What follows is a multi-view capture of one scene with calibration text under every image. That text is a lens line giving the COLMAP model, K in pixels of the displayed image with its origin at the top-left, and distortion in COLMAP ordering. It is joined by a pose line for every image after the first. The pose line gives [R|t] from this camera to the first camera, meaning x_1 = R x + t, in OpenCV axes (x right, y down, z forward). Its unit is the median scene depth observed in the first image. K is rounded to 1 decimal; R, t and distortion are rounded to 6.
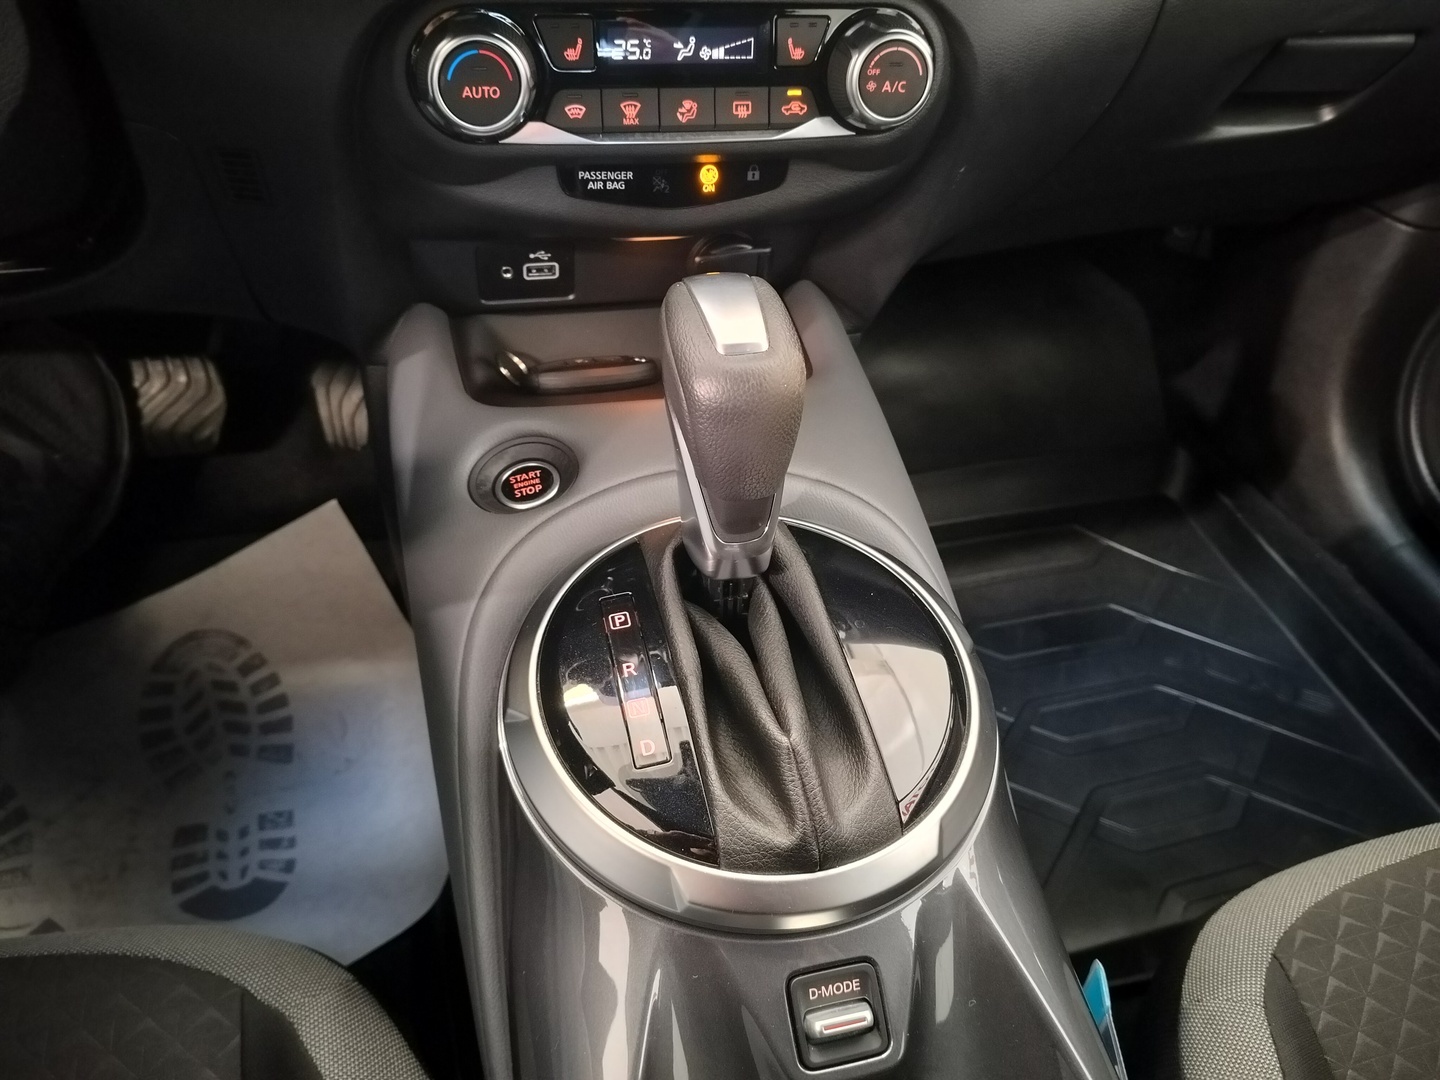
lens RADIAL K [[1088.9, 0, 720.0], [0, 1088.9, 540.0], [0, 0, 1]] dist [0.008820, -0.035080]
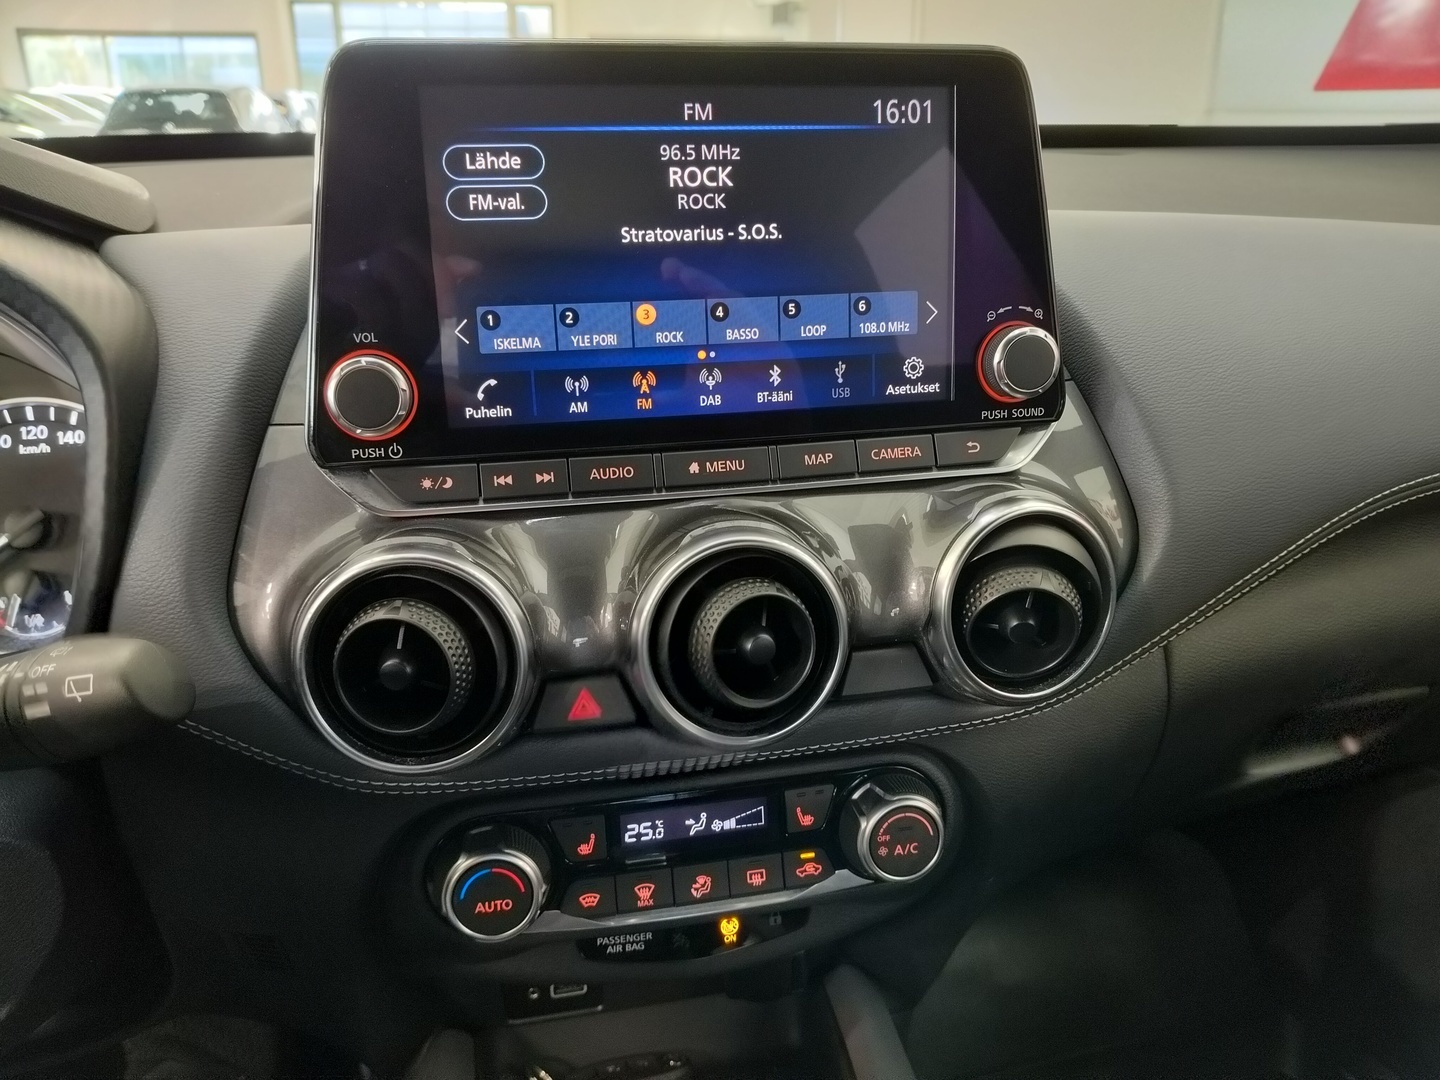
lens RADIAL K [[1069.1, 0, 720.0], [0, 1069.1, 540.0], [0, 0, 1]] dist [0.000994, -0.033222]
pose [[0.996435, -0.070063, -0.046999, 0.055513], [0.044907, 0.912072, -0.407564, -0.282691], [0.071421, 0.404000, 0.911967, -0.024510]]
